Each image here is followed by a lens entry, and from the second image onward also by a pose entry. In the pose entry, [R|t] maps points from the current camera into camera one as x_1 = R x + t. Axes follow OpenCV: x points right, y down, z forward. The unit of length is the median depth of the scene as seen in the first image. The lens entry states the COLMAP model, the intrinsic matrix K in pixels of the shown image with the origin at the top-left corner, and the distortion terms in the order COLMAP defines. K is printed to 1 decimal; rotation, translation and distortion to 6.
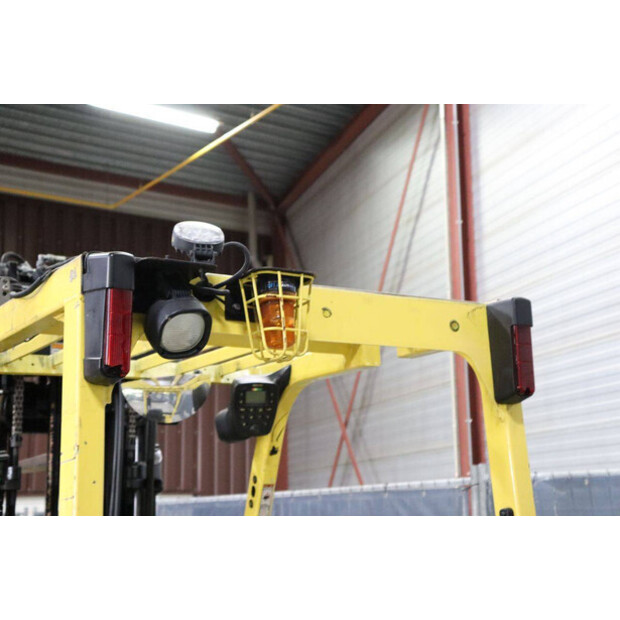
lens RADIAL K [[1049.2, 0, 310.0], [0, 1049.2, 310.0], [0, 0, 1]] dist [0.157274, 0.128747]
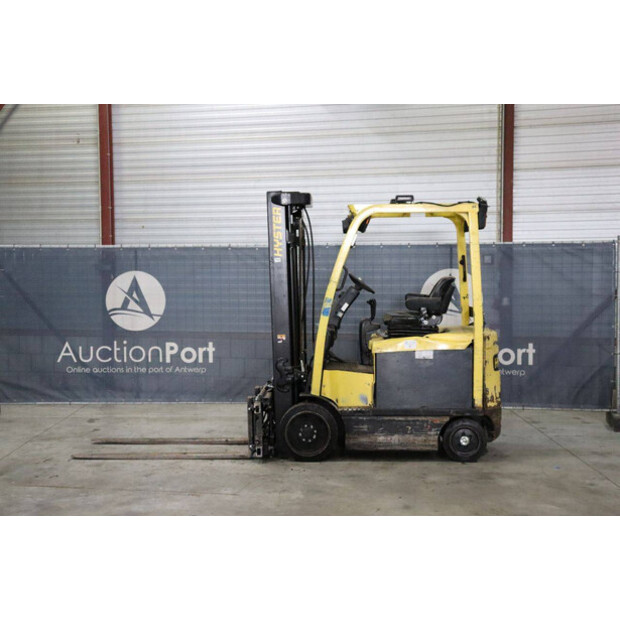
lens RADIAL K [[944.6, 0, 310.0], [0, 944.6, 310.0], [0, 0, 1]] dist [0.099397, 0.041869]
pose [[0.553246, -0.027076, 0.832578, -2.532126], [-0.168470, 0.975182, 0.143662, -0.041039], [-0.815804, -0.219745, 0.534954, -0.494175]]
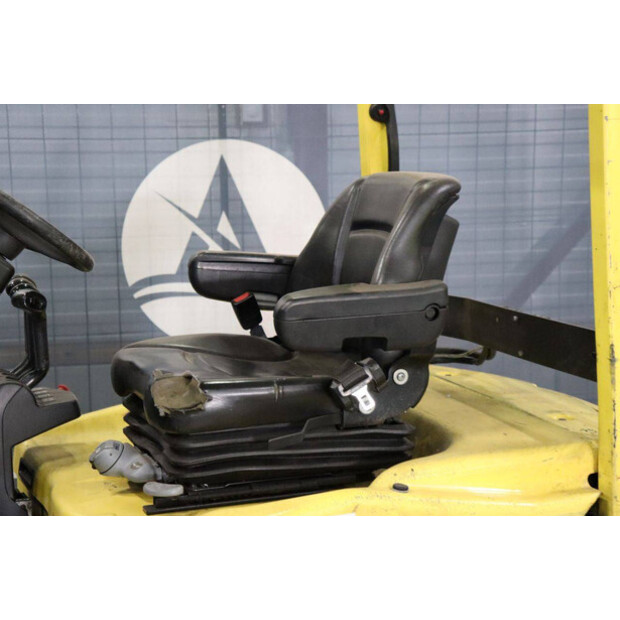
lens RADIAL K [[1457.6, 0, 319.2], [0, 1457.6, 308.9], [0, 0, 1]] dist [0.377326, 0.622375]
pose [[0.141294, -0.107209, 0.984145, -0.964705], [-0.185487, 0.973646, 0.132696, 0.159834], [-0.972435, -0.201296, 0.117684, 0.590637]]
